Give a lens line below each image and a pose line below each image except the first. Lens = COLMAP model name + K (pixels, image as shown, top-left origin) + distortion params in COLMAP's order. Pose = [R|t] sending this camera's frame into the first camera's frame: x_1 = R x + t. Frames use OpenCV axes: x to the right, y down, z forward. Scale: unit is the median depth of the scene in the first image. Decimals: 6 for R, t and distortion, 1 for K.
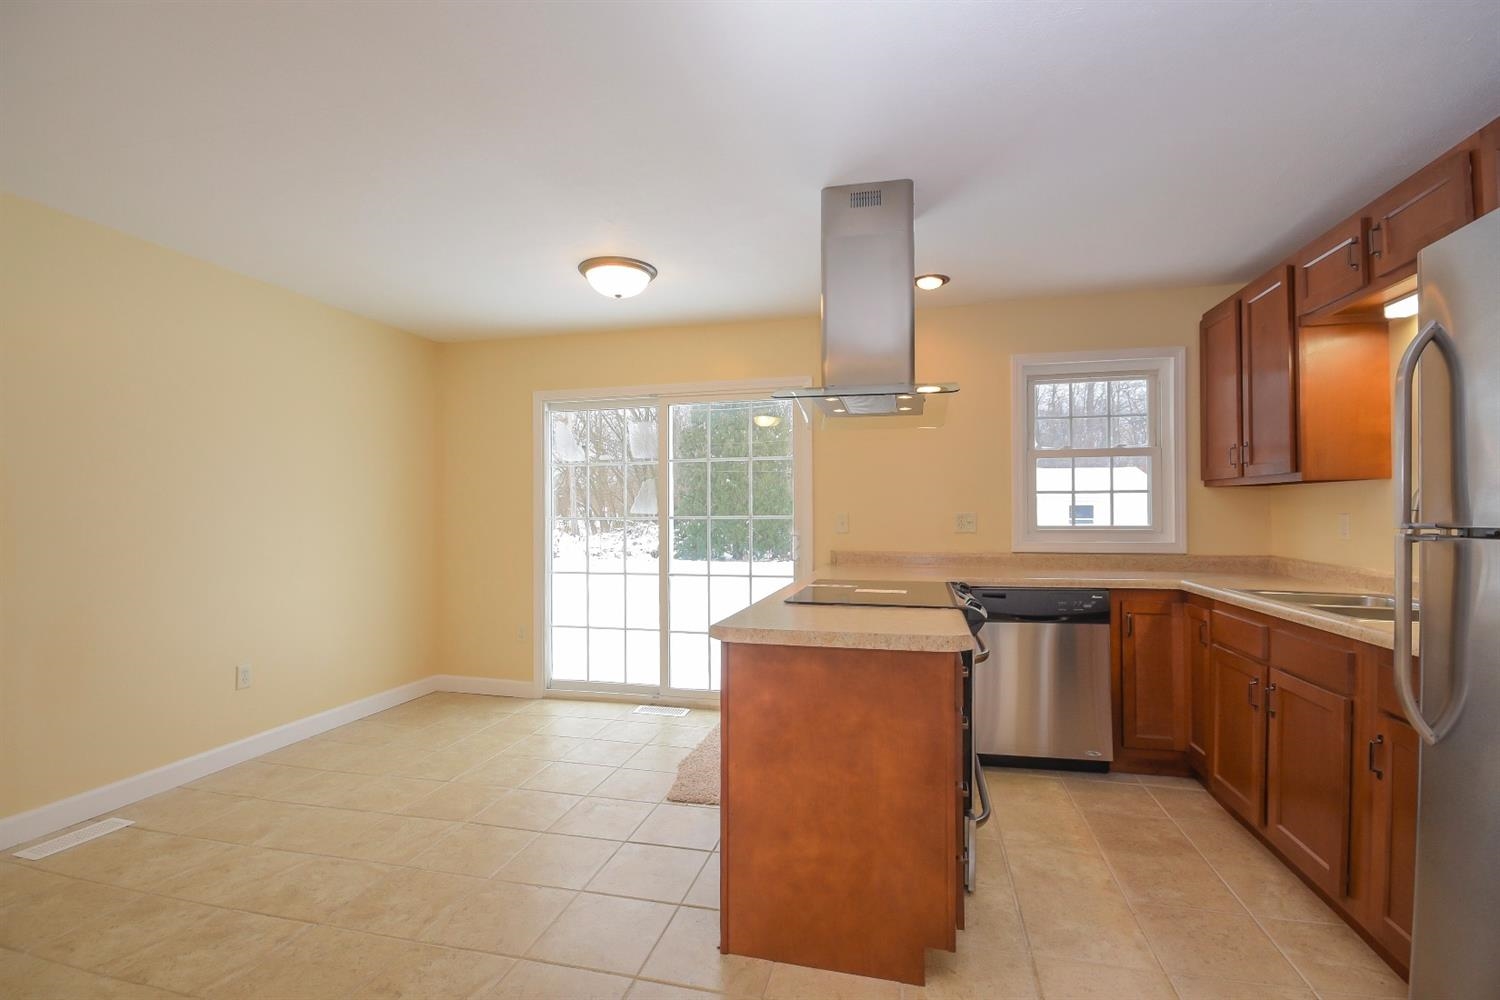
lens RADIAL K [[668.7, 0, 753.1], [0, 668.7, 511.3], [0, 0, 1]] dist [-0.000577, -0.001099]
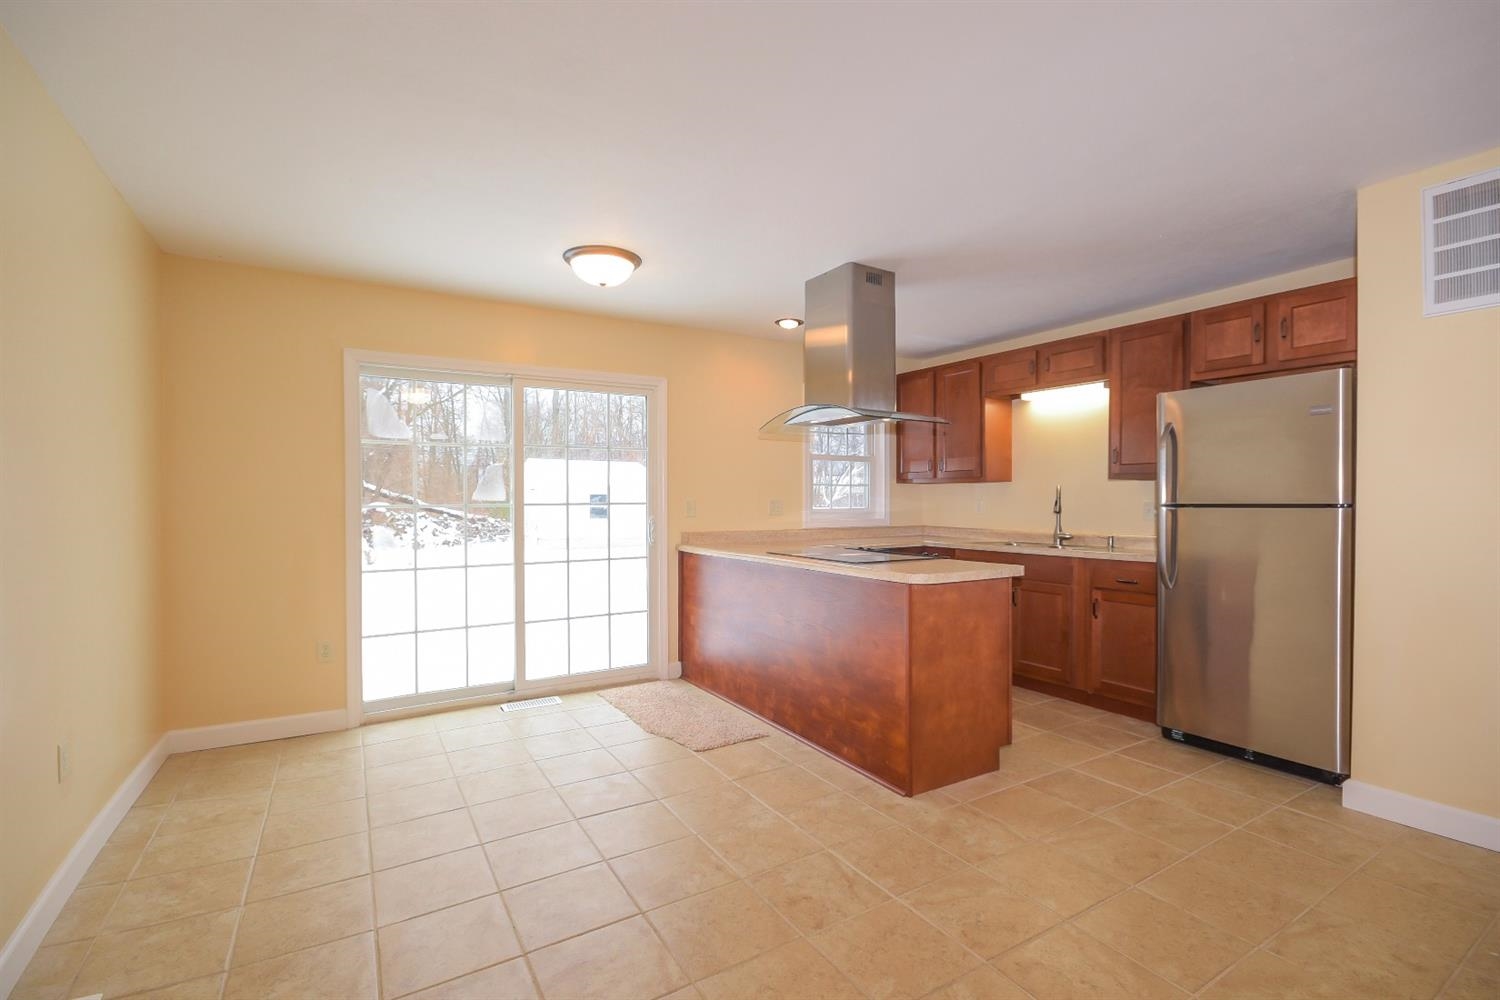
lens RADIAL K [[668.7, 0, 749.8], [0, 668.7, 513.3], [0, 0, 1]] dist [-0.000577, -0.001099]
pose [[0.720068, -0.015190, 0.693737, -0.769477], [0.001729, 0.999797, 0.020097, 0.005131], [-0.693901, -0.013271, 0.719948, 0.117533]]
